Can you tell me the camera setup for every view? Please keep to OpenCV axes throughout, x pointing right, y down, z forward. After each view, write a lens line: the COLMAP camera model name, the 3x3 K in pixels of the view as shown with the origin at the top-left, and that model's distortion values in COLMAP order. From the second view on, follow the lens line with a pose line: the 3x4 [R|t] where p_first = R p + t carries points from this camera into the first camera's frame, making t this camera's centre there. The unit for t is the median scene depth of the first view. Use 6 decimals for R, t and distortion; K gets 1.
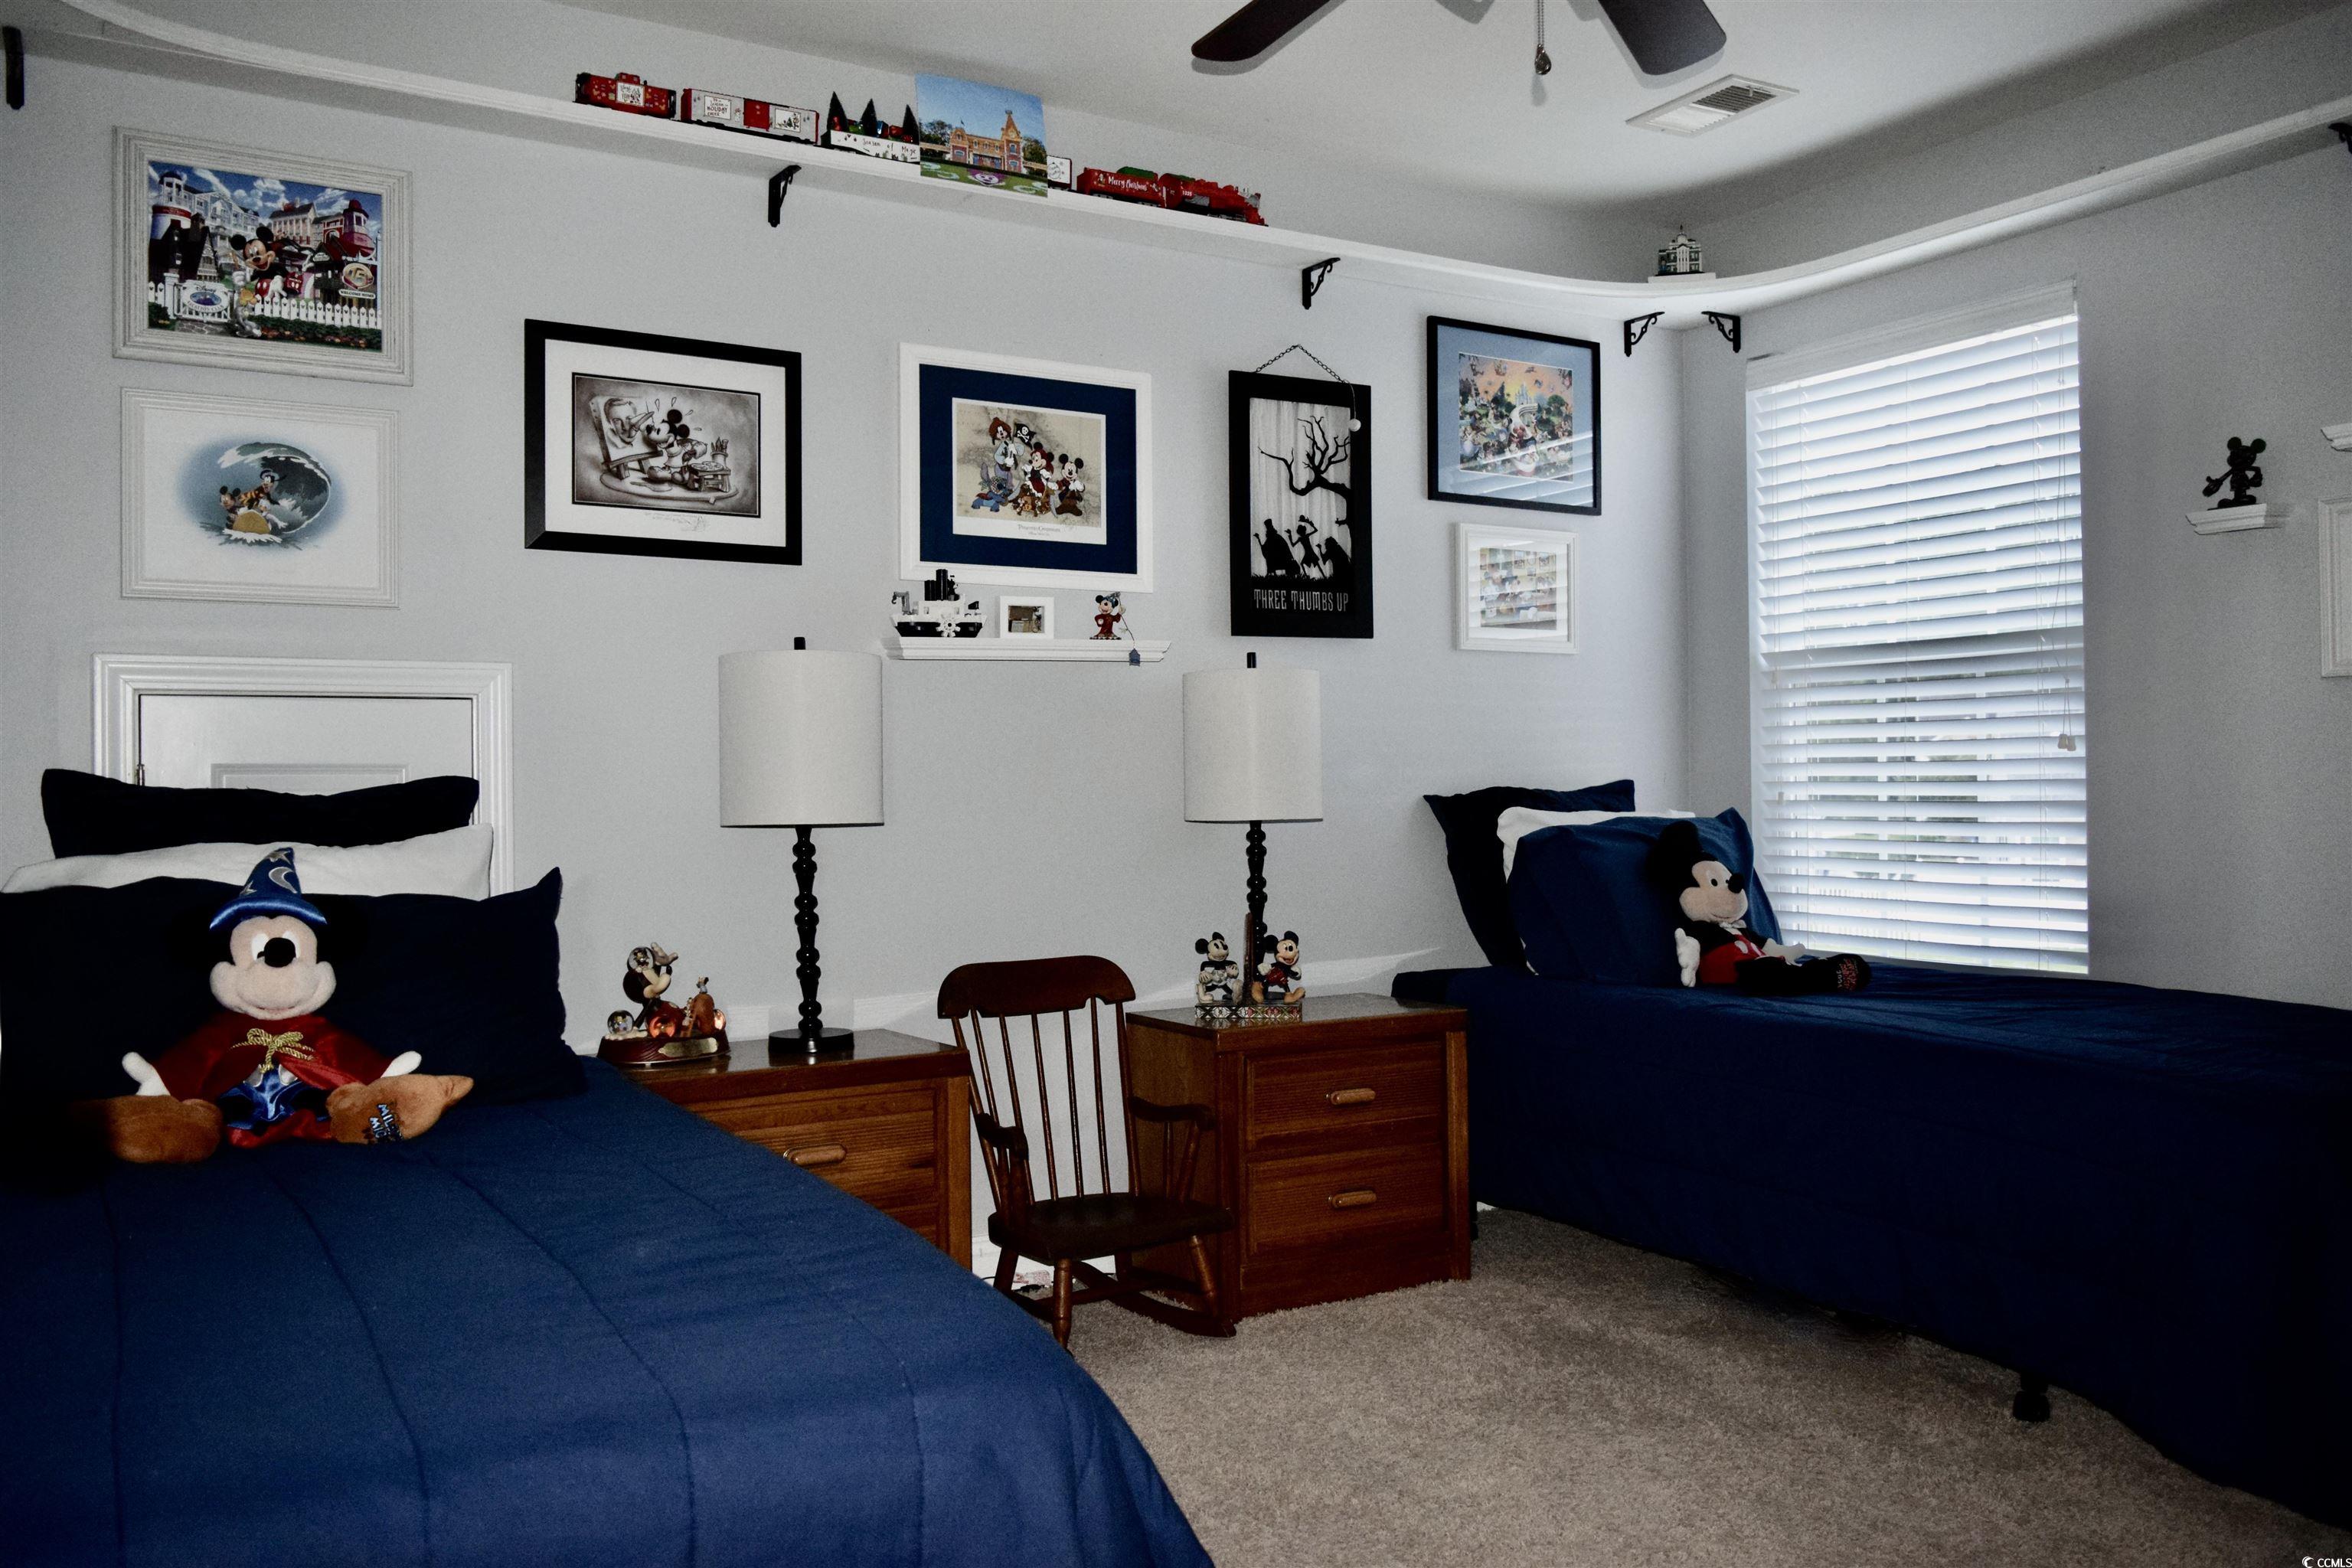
lens RADIAL K [[1836.9, 0, 1176.0], [0, 1836.9, 786.7], [0, 0, 1]] dist [-0.023036, 0.016583]
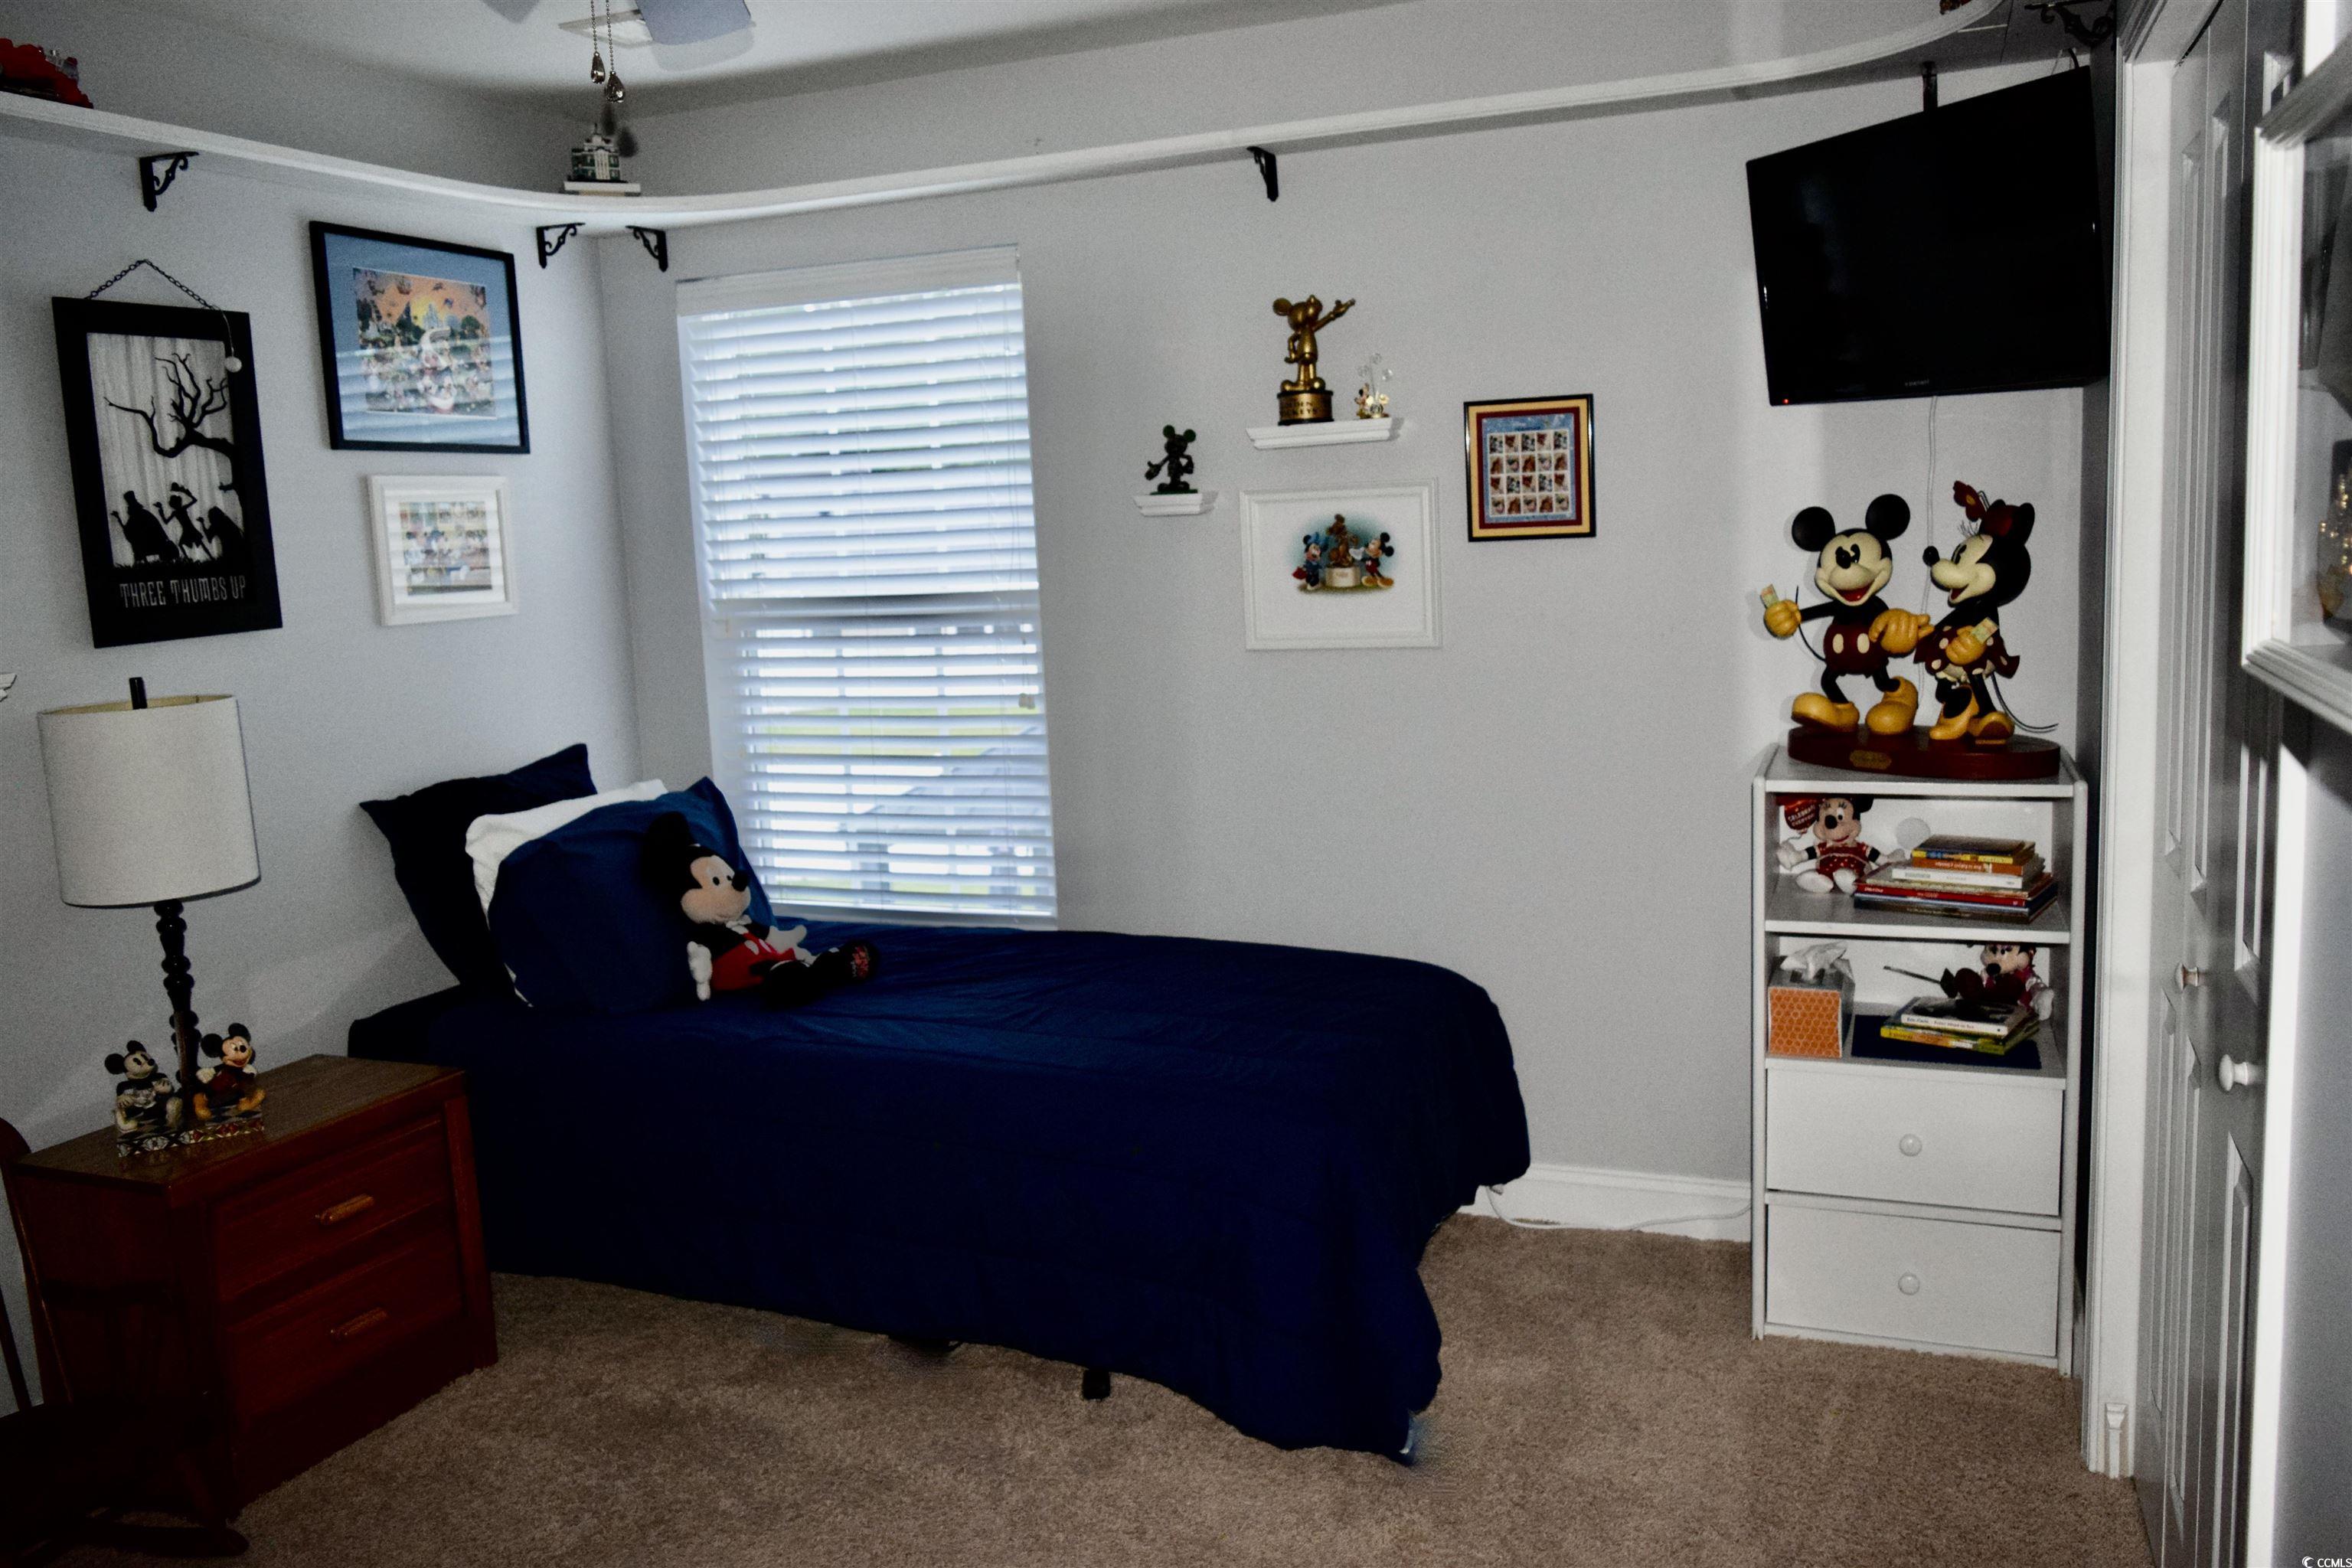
lens RADIAL K [[1836.9, 0, 1191.4], [0, 1836.9, 784.5], [0, 0, 1]] dist [-0.023036, 0.016583]
pose [[0.794490, -0.110680, 0.597106, -0.070990], [0.033461, 0.989736, 0.138937, -0.120995], [-0.606354, -0.090404, 0.790039, 0.110540]]
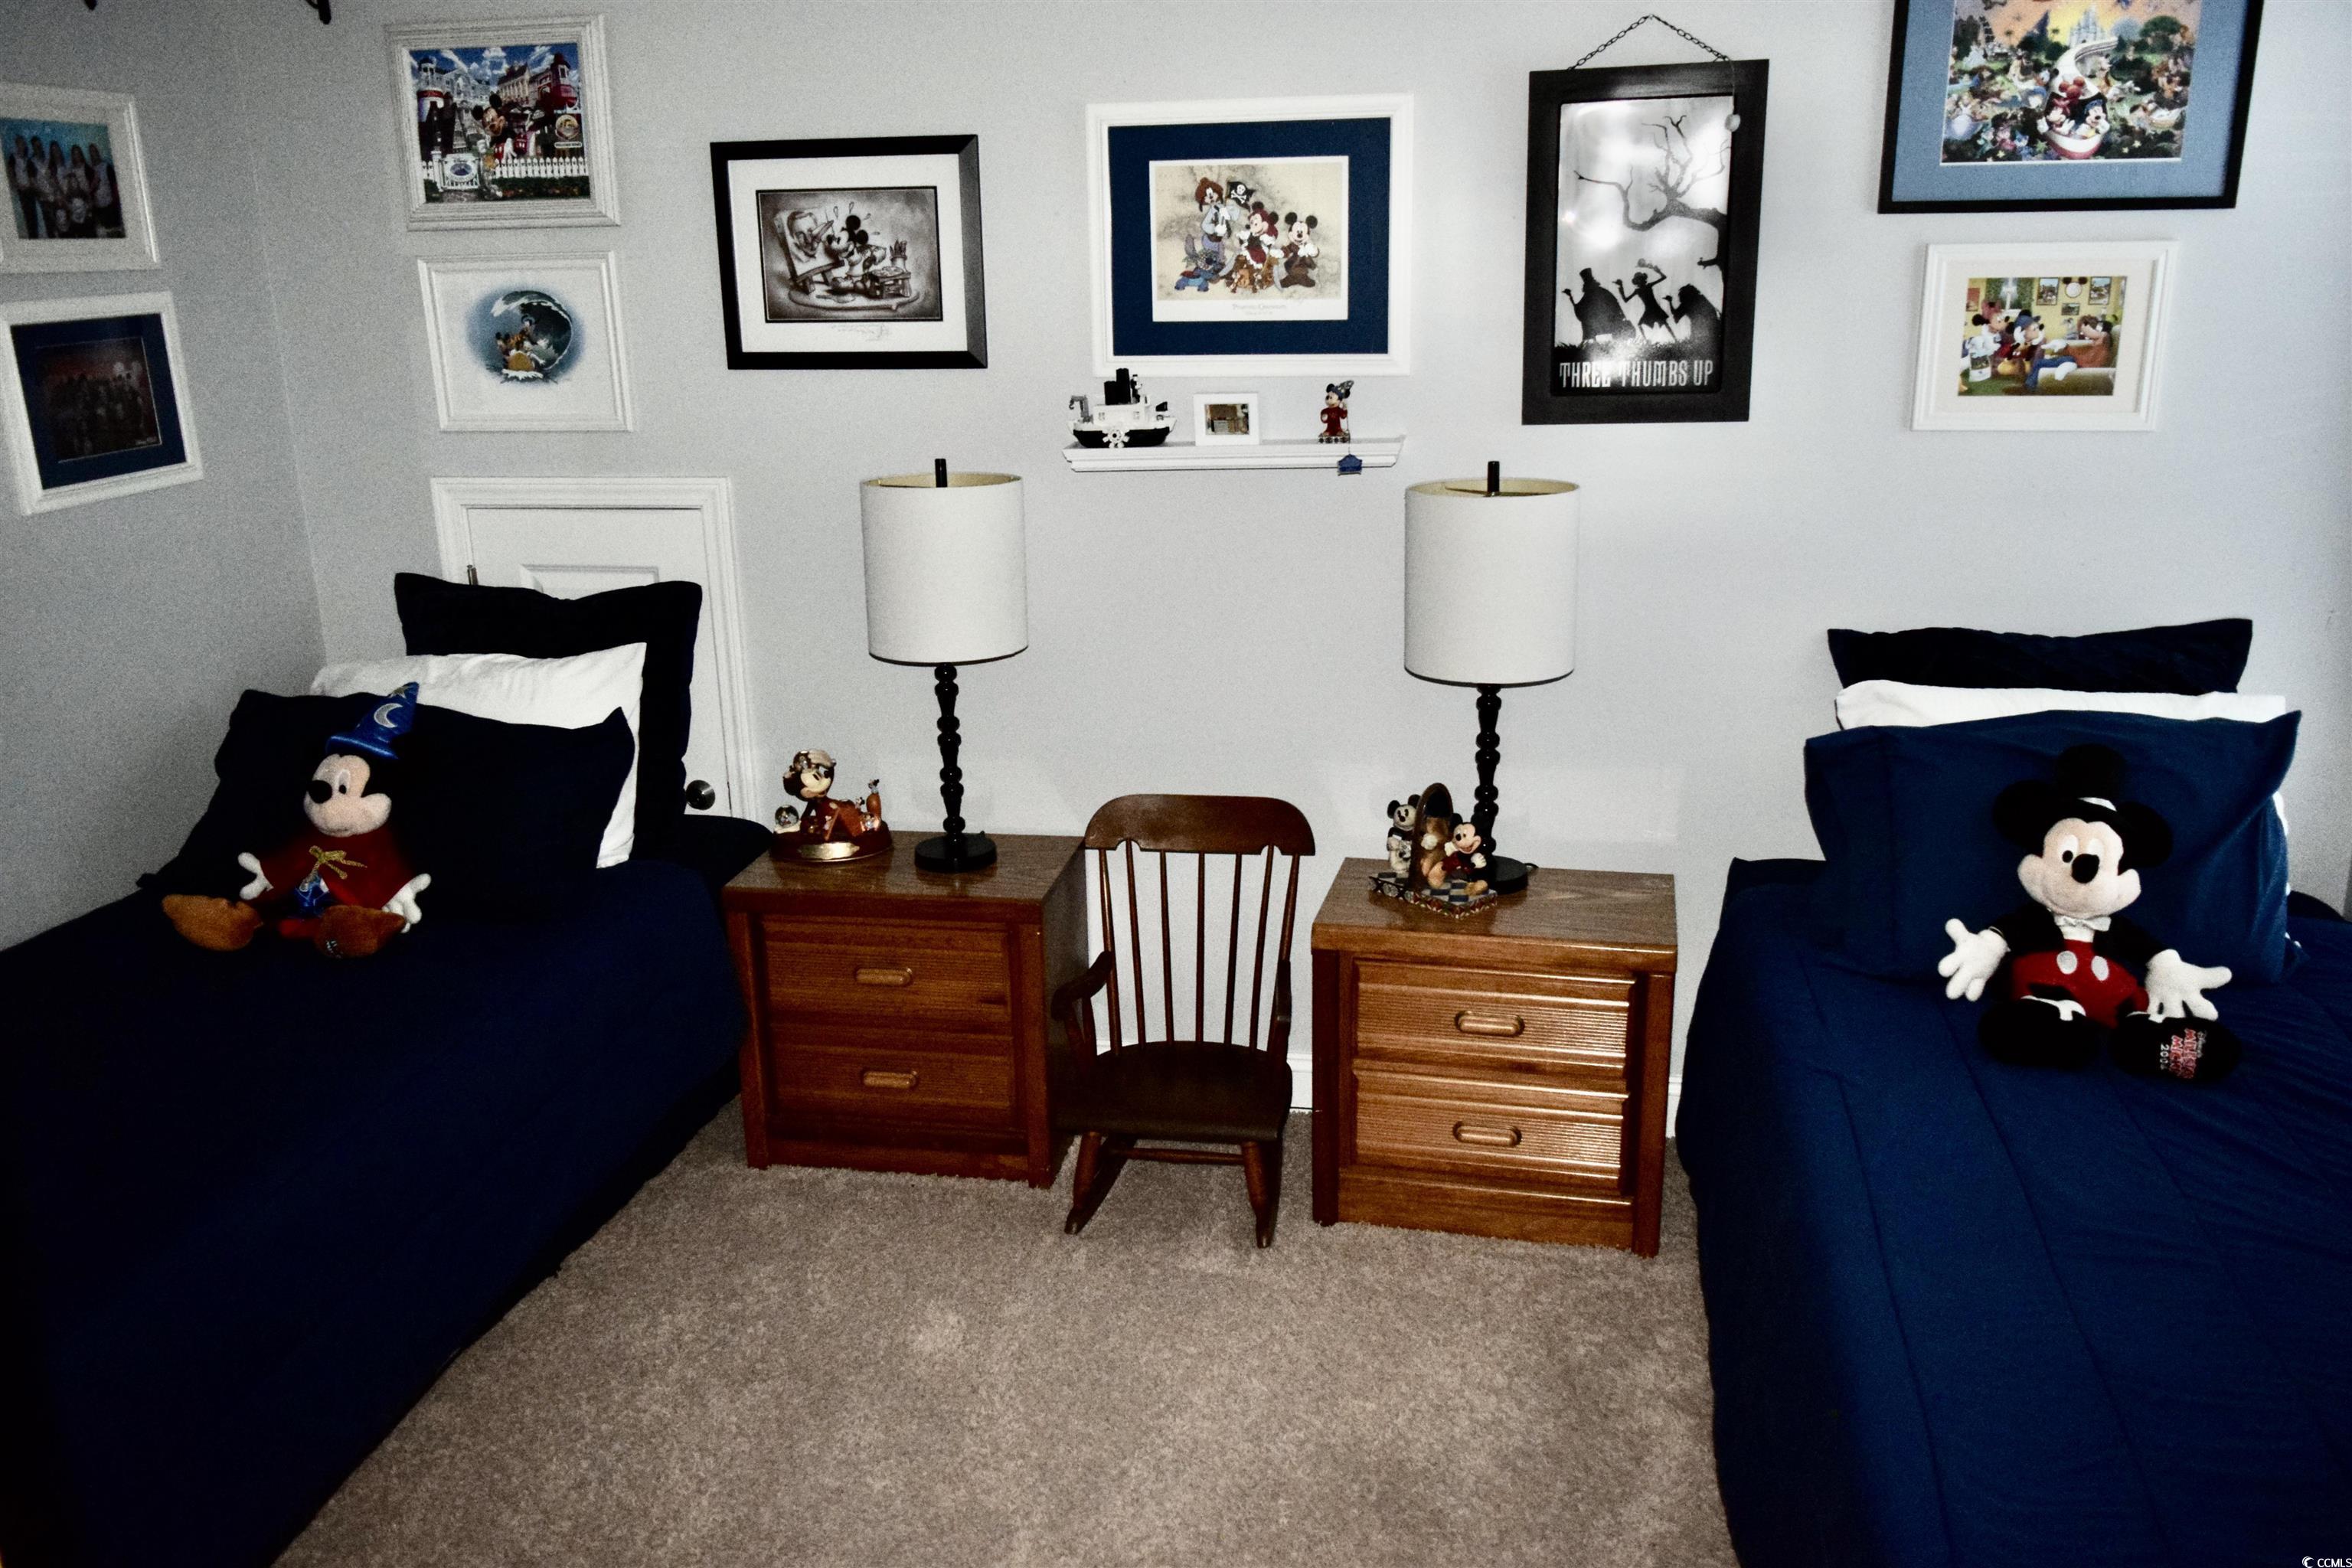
lens RADIAL K [[1836.9, 0, 1170.8], [0, 1836.9, 809.0], [0, 0, 1]] dist [-0.023036, 0.016583]
pose [[0.732940, 0.187587, -0.653919, 0.489774], [0.010957, 0.957851, 0.287056, -0.158499], [0.680205, -0.217559, 0.699992, 0.310614]]
